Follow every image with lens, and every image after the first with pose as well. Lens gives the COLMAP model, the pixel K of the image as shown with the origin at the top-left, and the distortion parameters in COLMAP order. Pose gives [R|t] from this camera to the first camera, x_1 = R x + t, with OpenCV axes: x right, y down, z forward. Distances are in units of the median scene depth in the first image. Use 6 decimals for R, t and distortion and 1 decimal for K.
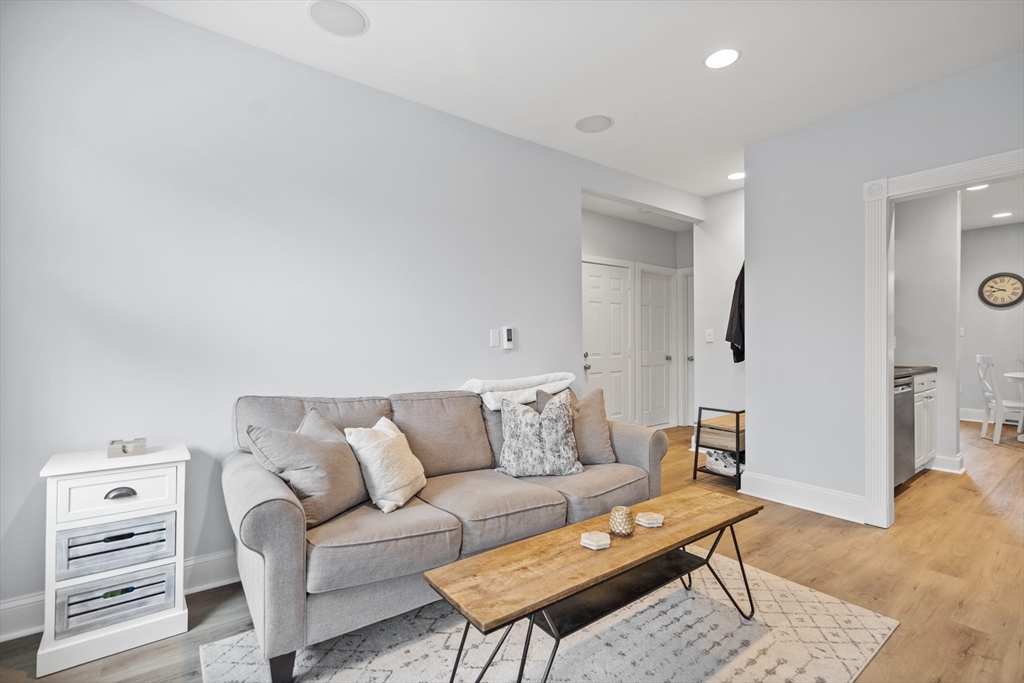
lens RADIAL K [[466.4, 0, 520.6], [0, 466.4, 346.2], [0, 0, 1]] dist [-0.001348, 0.000096]
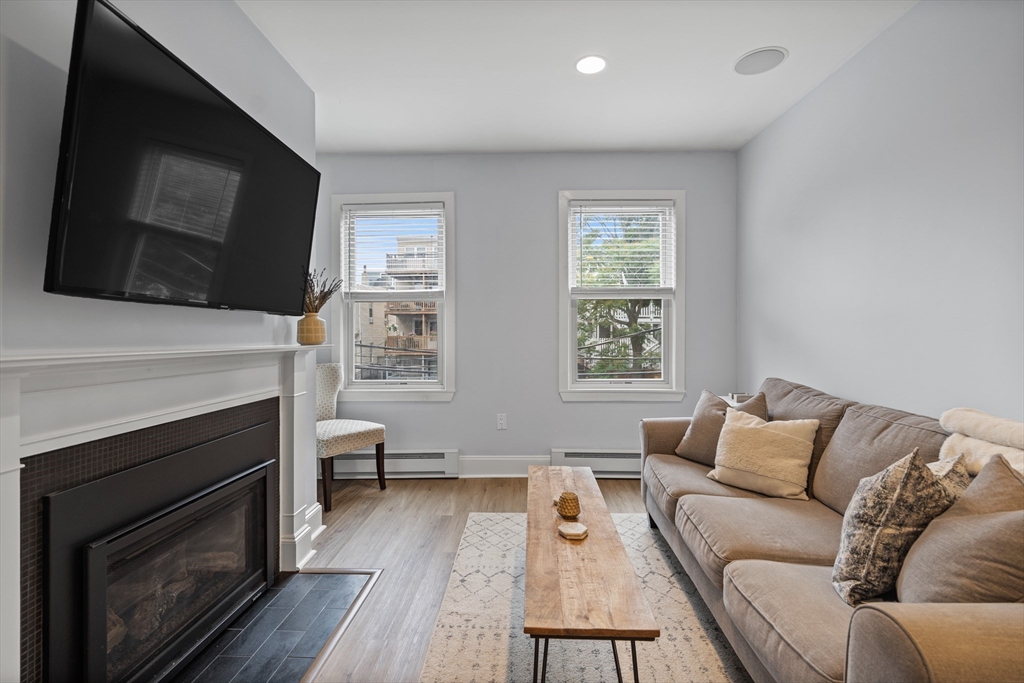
lens RADIAL K [[466.3, 0, 513.7], [0, 466.3, 338.4], [0, 0, 1]] dist [-0.001377, 0.000077]
pose [[-0.636843, 0.011456, -0.770909, 0.702062], [0.001028, 0.999901, 0.014010, -0.023143], [0.770993, 0.008129, -0.636792, 0.977046]]
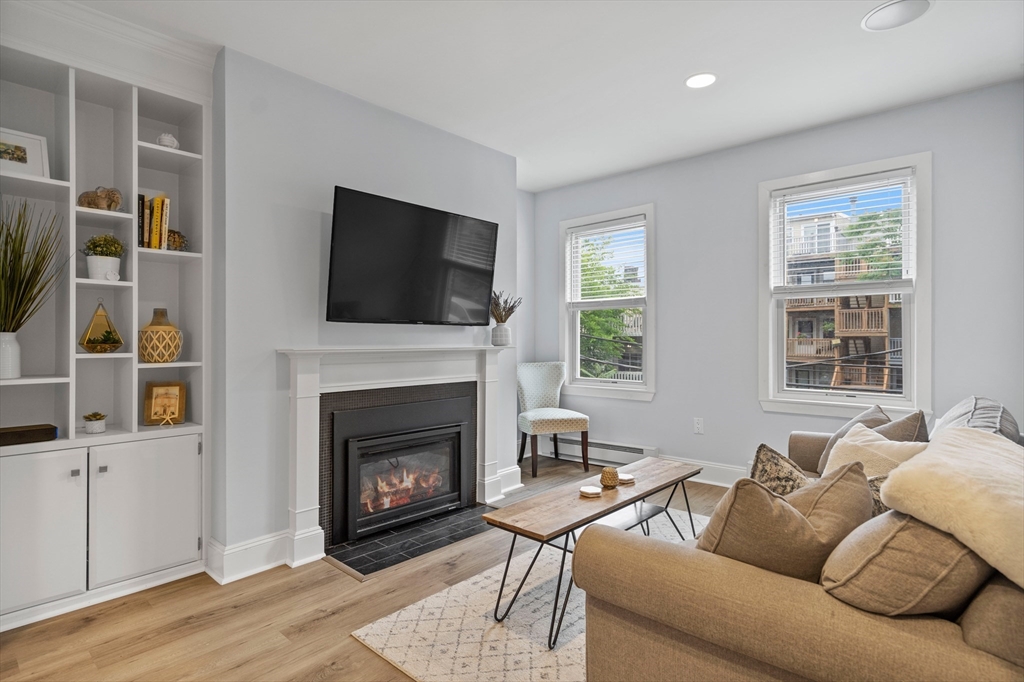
lens RADIAL K [[526.8, 0, 510.4], [0, 526.8, 337.5], [0, 0, 1]] dist [0.003397, 0.000595]
pose [[-0.985582, 0.006320, -0.169081, 0.464472], [0.005553, 0.999972, 0.005005, -0.028257], [0.169108, 0.003994, -0.985589, 1.508414]]
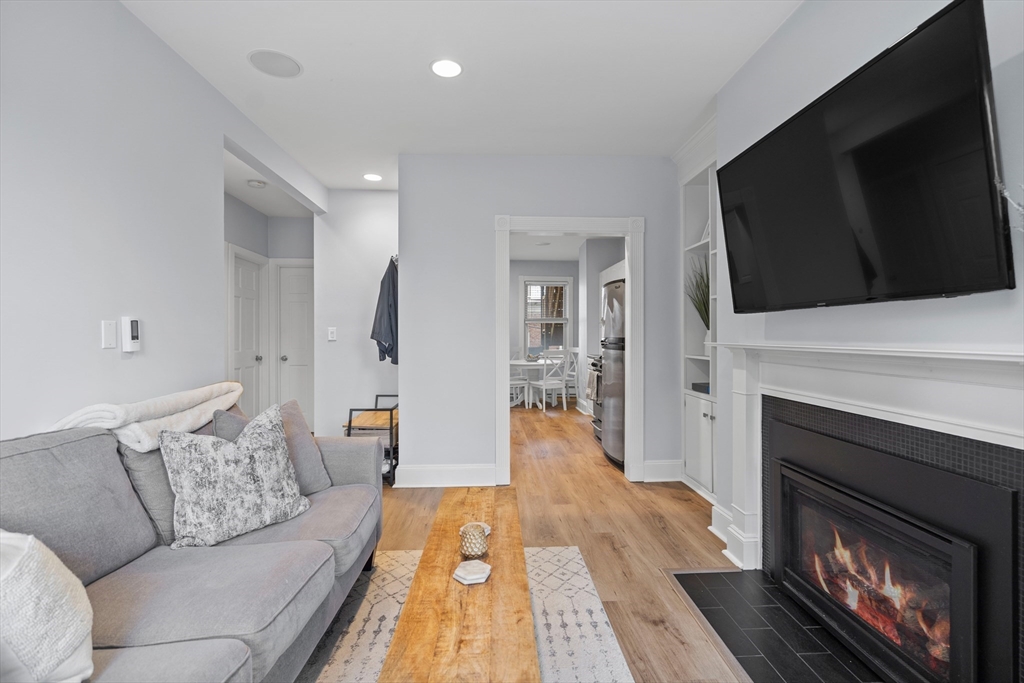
lens RADIAL K [[466.3, 0, 513.7], [0, 466.3, 338.4], [0, 0, 1]] dist [-0.001377, 0.000077]
pose [[0.573633, 0.004166, 0.819102, -0.291775], [0.004842, 0.999952, -0.008476, -0.005123], [-0.819098, 0.008828, 0.573586, 0.253624]]
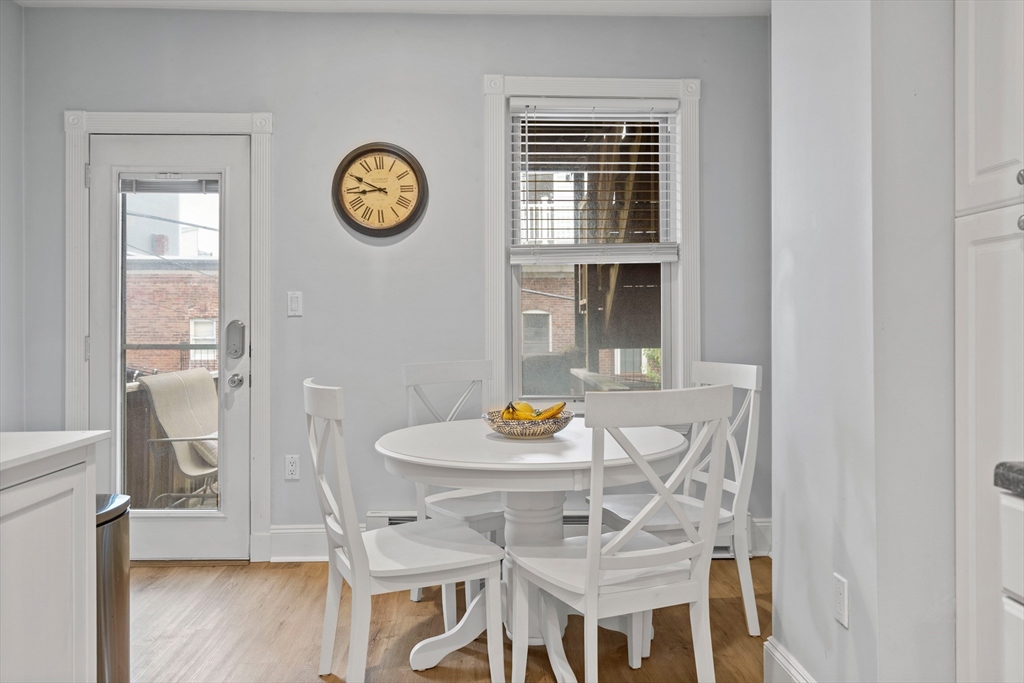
lens RADIAL K [[797.1, 0, 512.1], [0, 797.1, 327.8], [0, 0, 1]] dist [-0.001863, -0.000227]
pose [[0.592144, 0.003547, 0.805824, 1.377806], [0.008690, 0.999904, -0.010787, -0.011978], [-0.805785, 0.013390, 0.592057, 1.274536]]
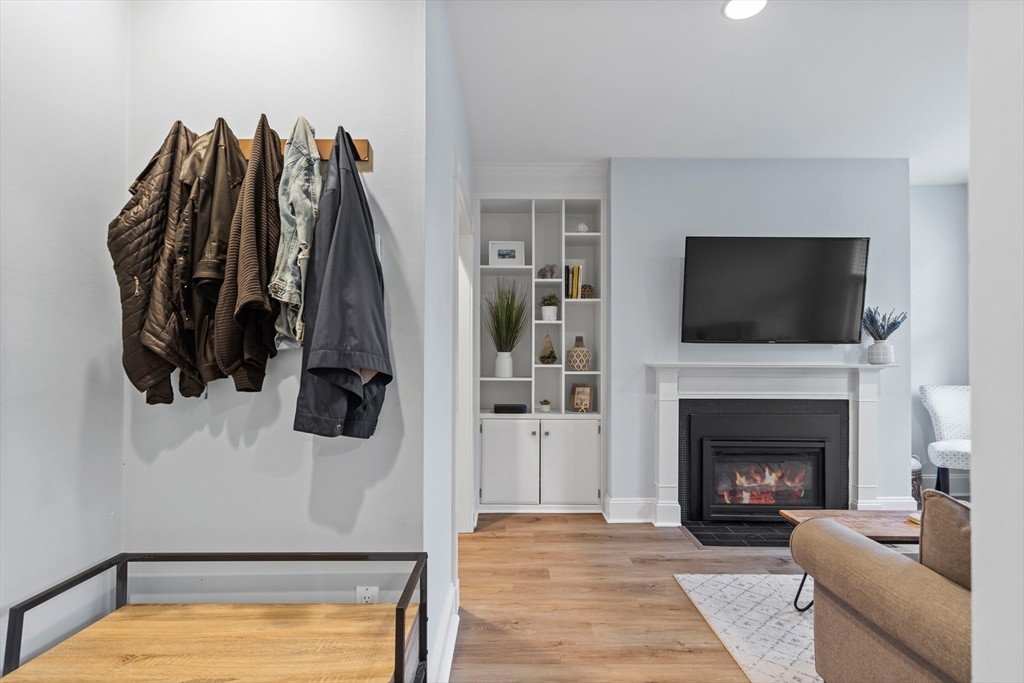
lens RADIAL K [[497.1, 0, 514.0], [0, 497.1, 351.7], [0, 0, 1]] dist [0.000114, -0.000189]
pose [[-0.790890, 0.009293, 0.611888, 0.208504], [0.005769, 0.999953, -0.007731, -0.026621], [-0.611931, -0.002584, -0.790907, 1.680442]]
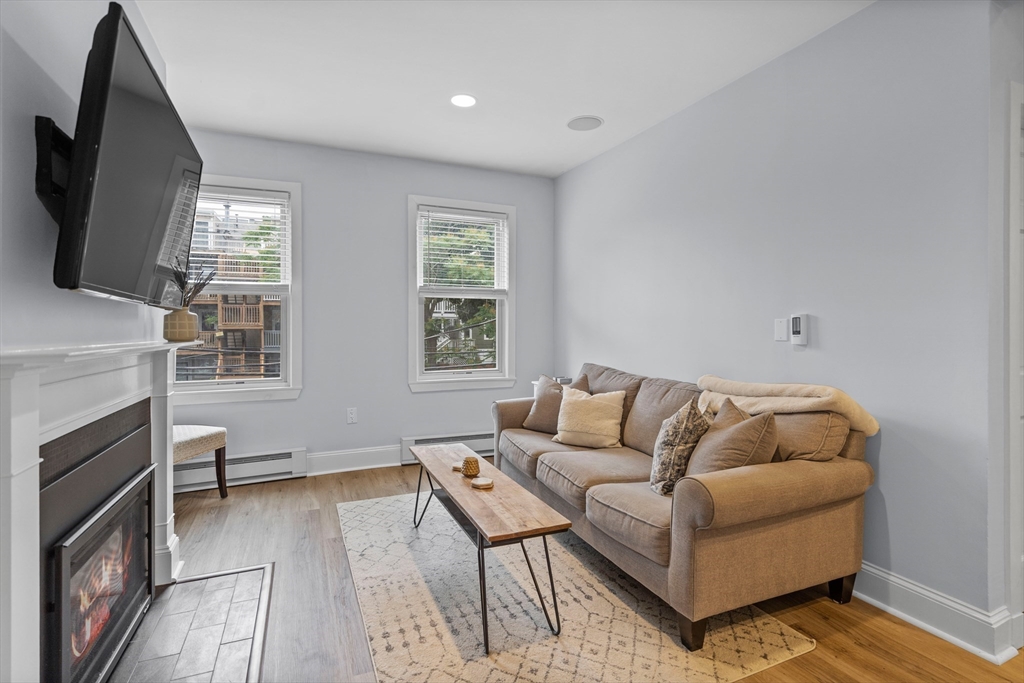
lens RADIAL K [[493.9, 0, 510.1], [0, 493.9, 333.4], [0, 0, 1]] dist [0.000758, 0.000246]
pose [[-0.252762, 0.013039, -0.967441, 0.975714], [-0.001535, 0.999903, 0.013878, -0.025845], [0.967527, 0.004993, -0.252717, 0.903264]]
